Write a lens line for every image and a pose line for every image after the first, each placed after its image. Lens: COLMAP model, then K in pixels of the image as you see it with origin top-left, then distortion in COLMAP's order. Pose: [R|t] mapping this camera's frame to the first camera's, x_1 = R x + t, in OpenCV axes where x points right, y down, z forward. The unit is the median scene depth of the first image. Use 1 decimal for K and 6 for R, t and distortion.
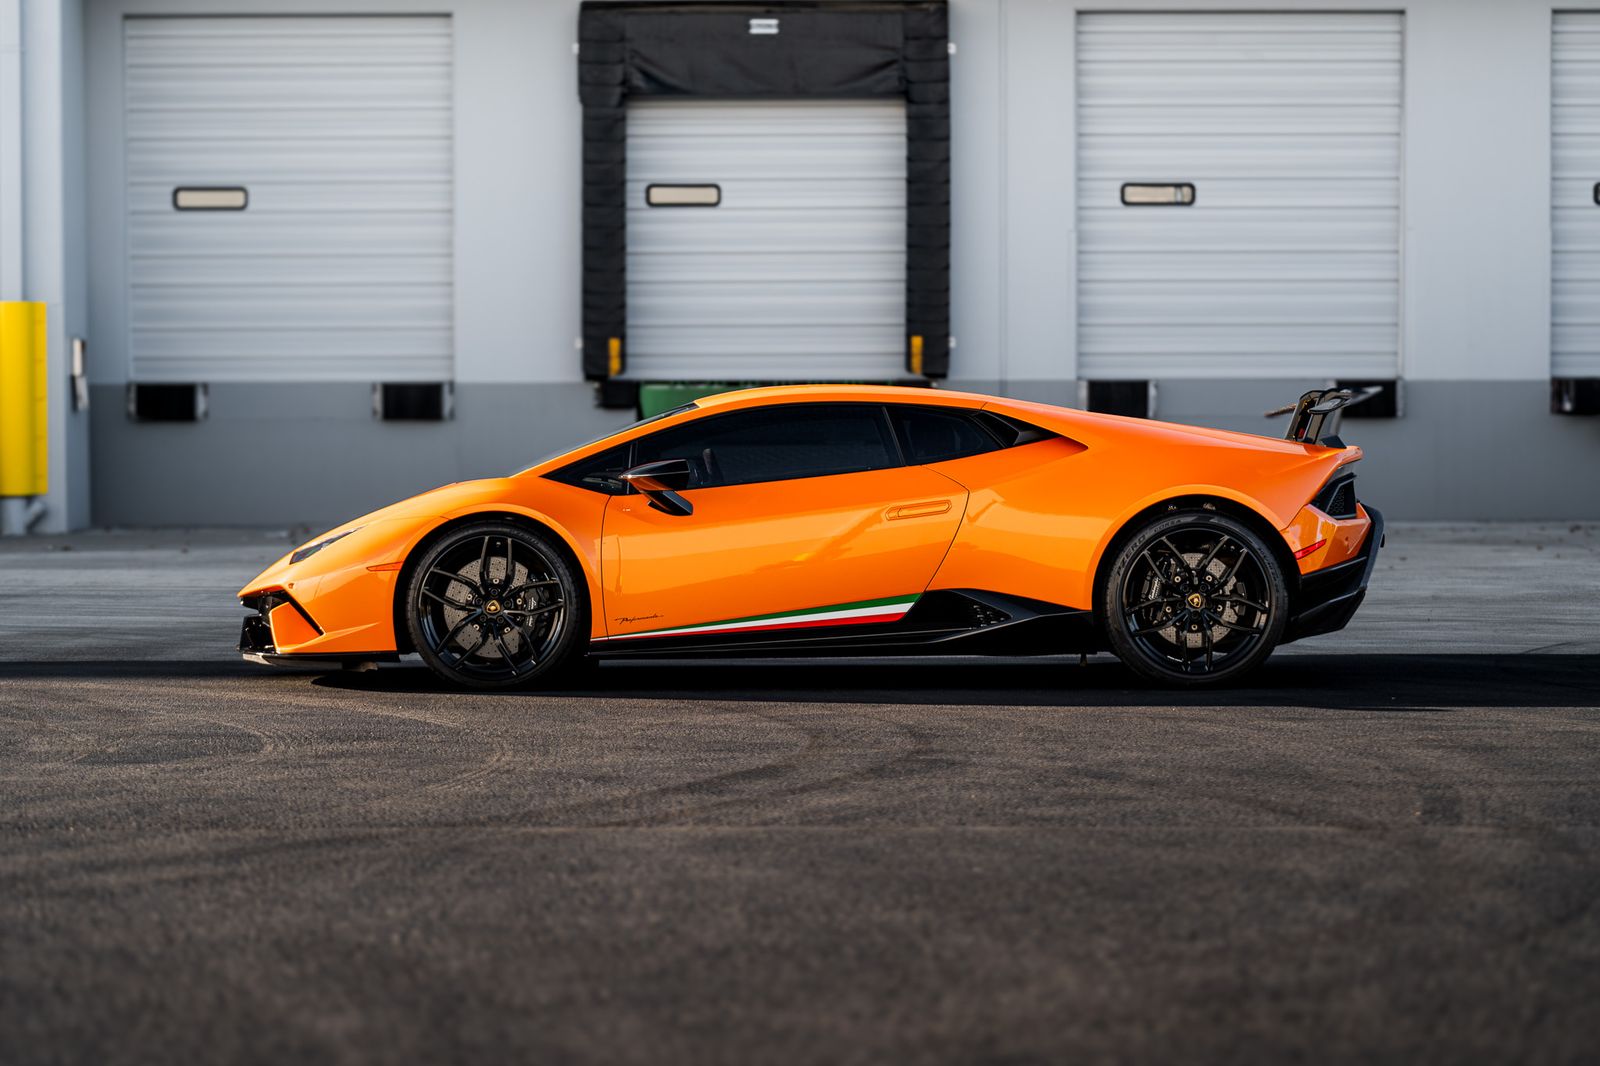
lens RADIAL K [[3816.0, 0, 800.0], [0, 3816.0, 533.0], [0, 0, 1]] dist [0.046794, -0.115699]
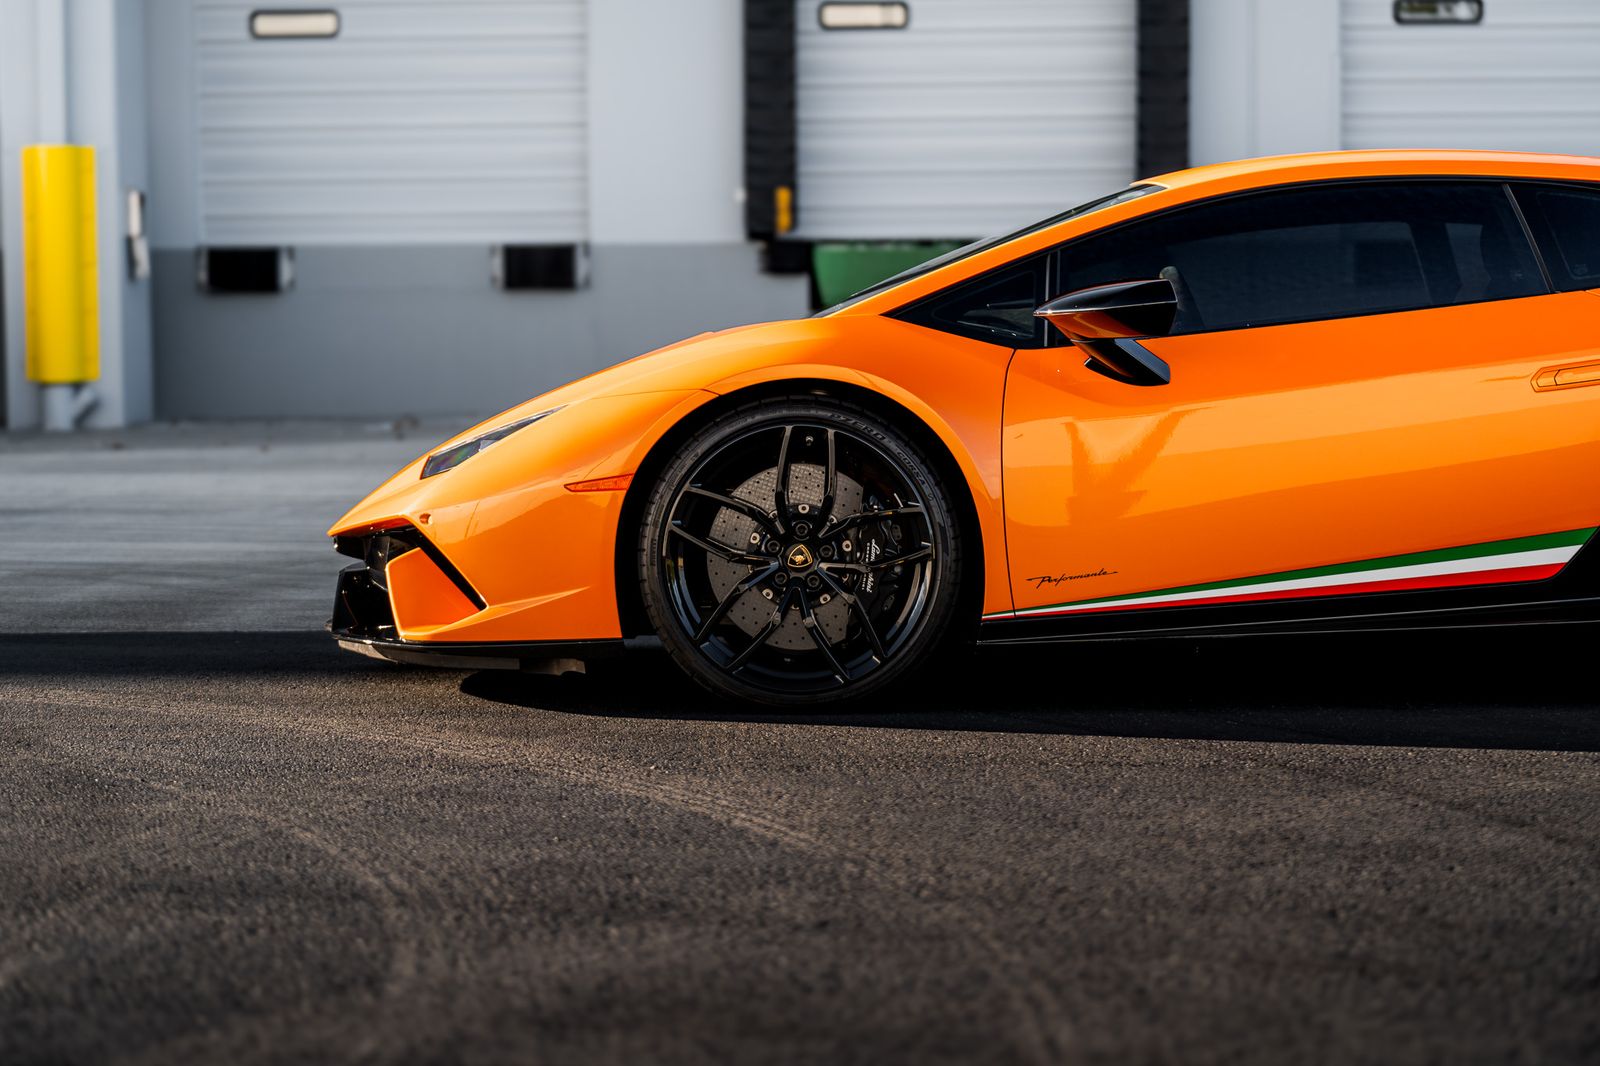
lens RADIAL K [[3744.3, 0, 800.0], [0, 3744.3, 533.0], [0, 0, 1]] dist [0.003055, -0.159366]
pose [[0.999747, -0.004566, -0.022047, -0.067488], [0.005196, 0.999578, 0.028567, 0.000908], [0.021907, -0.028674, 0.999349, 0.463514]]
